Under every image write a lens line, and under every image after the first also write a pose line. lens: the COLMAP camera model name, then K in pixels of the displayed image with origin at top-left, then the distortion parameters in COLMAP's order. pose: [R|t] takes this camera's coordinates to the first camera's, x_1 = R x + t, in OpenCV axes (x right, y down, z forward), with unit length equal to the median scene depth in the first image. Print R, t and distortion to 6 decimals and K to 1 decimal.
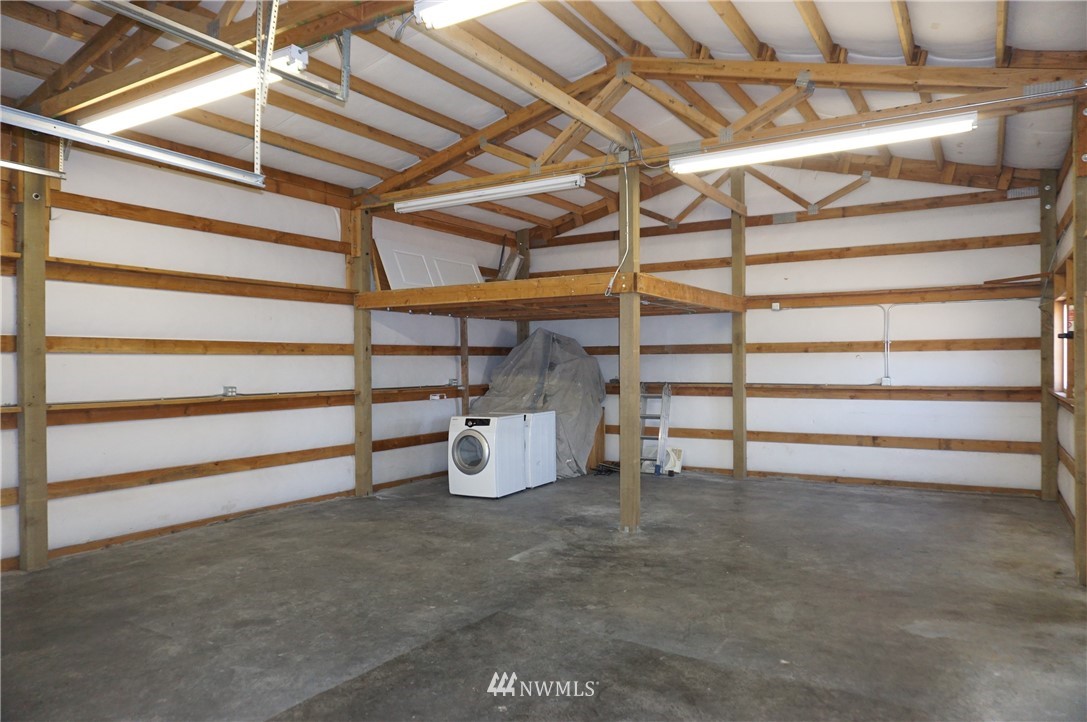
lens RADIAL K [[733.2, 0, 543.5], [0, 733.2, 361.0], [0, 0, 1]] dist [-0.043481, 0.041139]
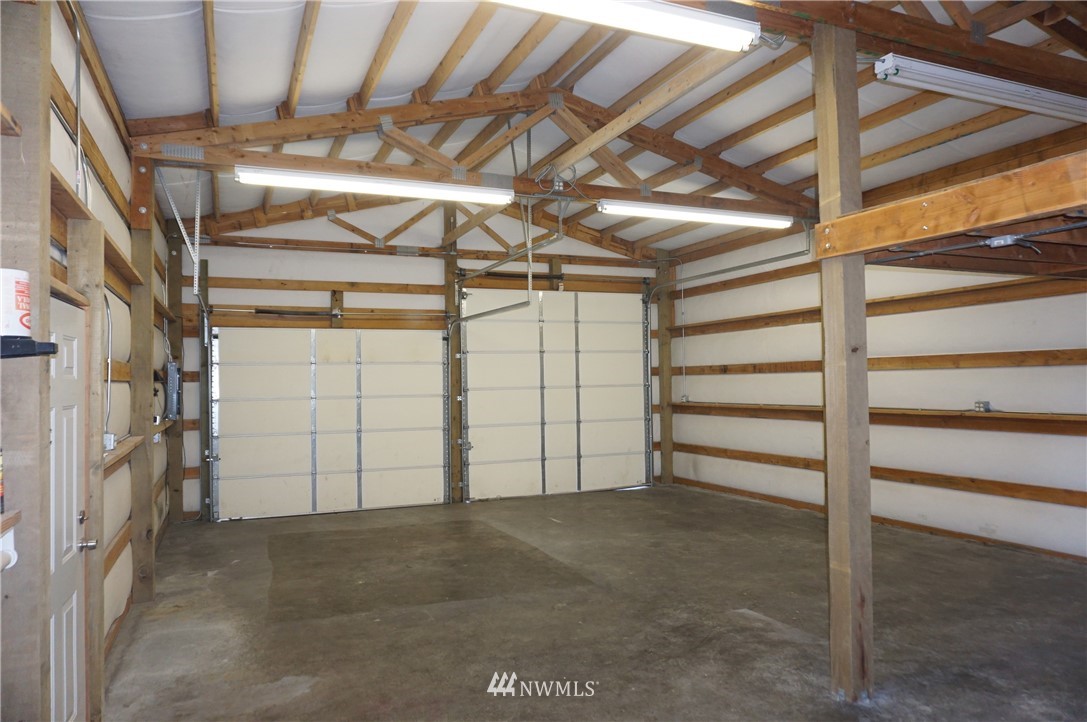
lens RADIAL K [[733.2, 0, 543.5], [0, 733.2, 361.0], [0, 0, 1]] dist [-0.043481, 0.041139]
pose [[-0.581505, -0.005594, -0.813524, 0.887042], [0.021557, 0.999519, -0.022282, -0.011295], [0.813257, -0.030494, -0.581104, 1.461683]]
